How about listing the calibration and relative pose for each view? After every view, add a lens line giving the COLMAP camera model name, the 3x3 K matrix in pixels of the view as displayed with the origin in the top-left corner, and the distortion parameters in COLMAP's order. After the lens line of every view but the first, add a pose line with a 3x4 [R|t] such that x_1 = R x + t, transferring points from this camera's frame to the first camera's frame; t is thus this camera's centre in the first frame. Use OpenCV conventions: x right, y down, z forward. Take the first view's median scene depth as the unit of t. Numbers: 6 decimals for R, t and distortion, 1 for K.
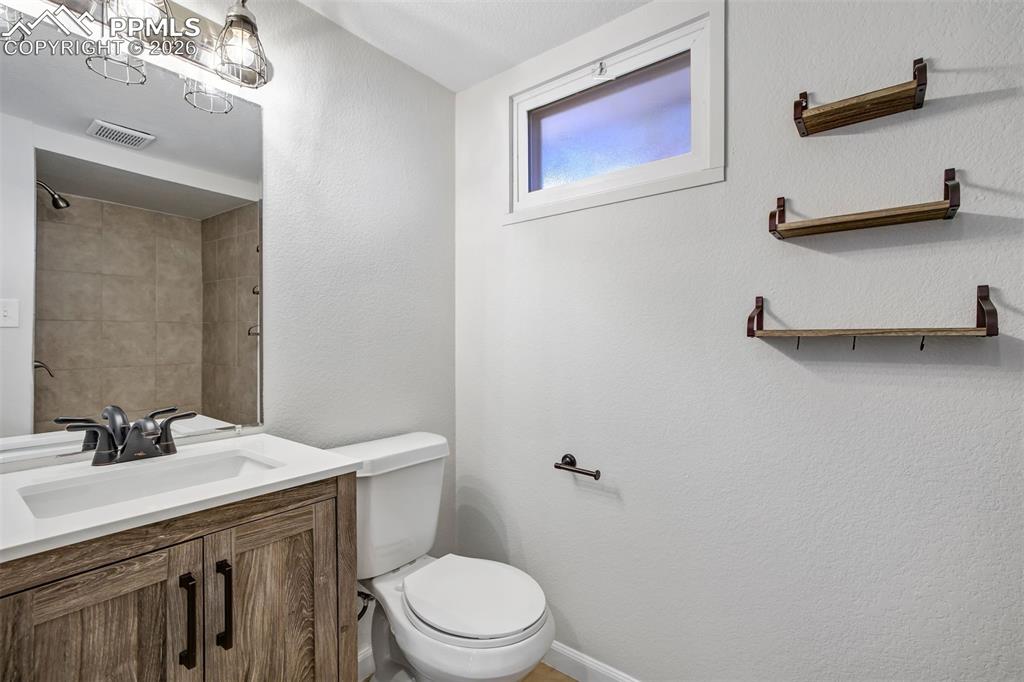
lens RADIAL K [[447.7, 0, 515.6], [0, 447.7, 341.1], [0, 0, 1]] dist [-0.024485, 0.016400]
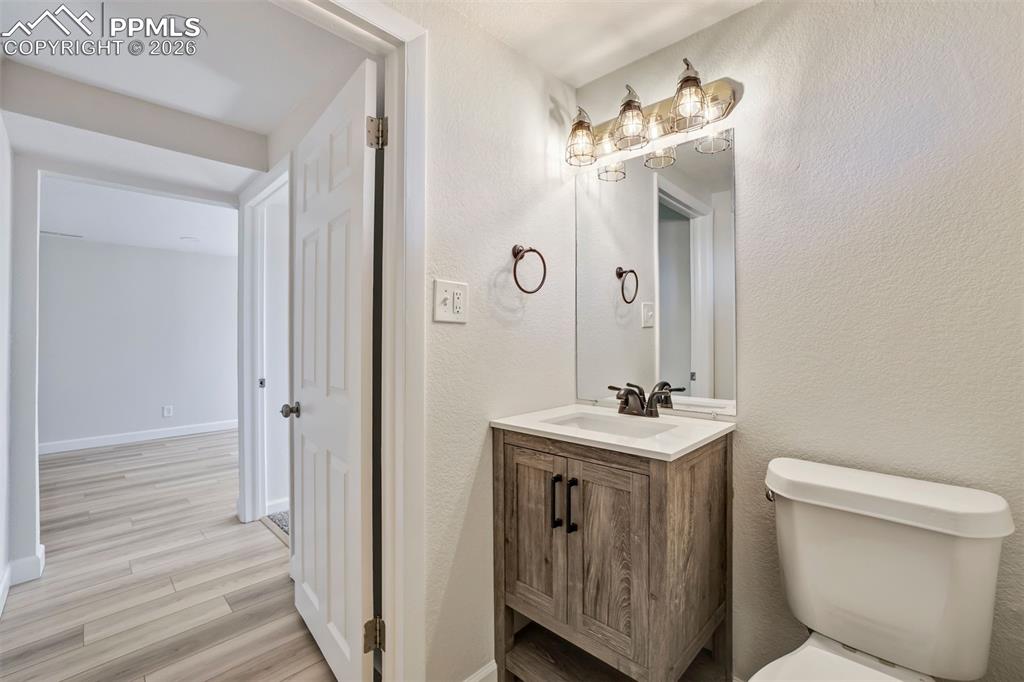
lens RADIAL K [[440.2, 0, 545.8], [0, 440.2, 337.9], [0, 0, 1]] dist [-0.000234, 0.000115]
pose [[-0.058900, -0.002230, -0.998261, 0.789226], [0.000103, 0.999997, -0.002240, -0.001991], [0.998264, -0.000235, -0.058899, 0.853559]]
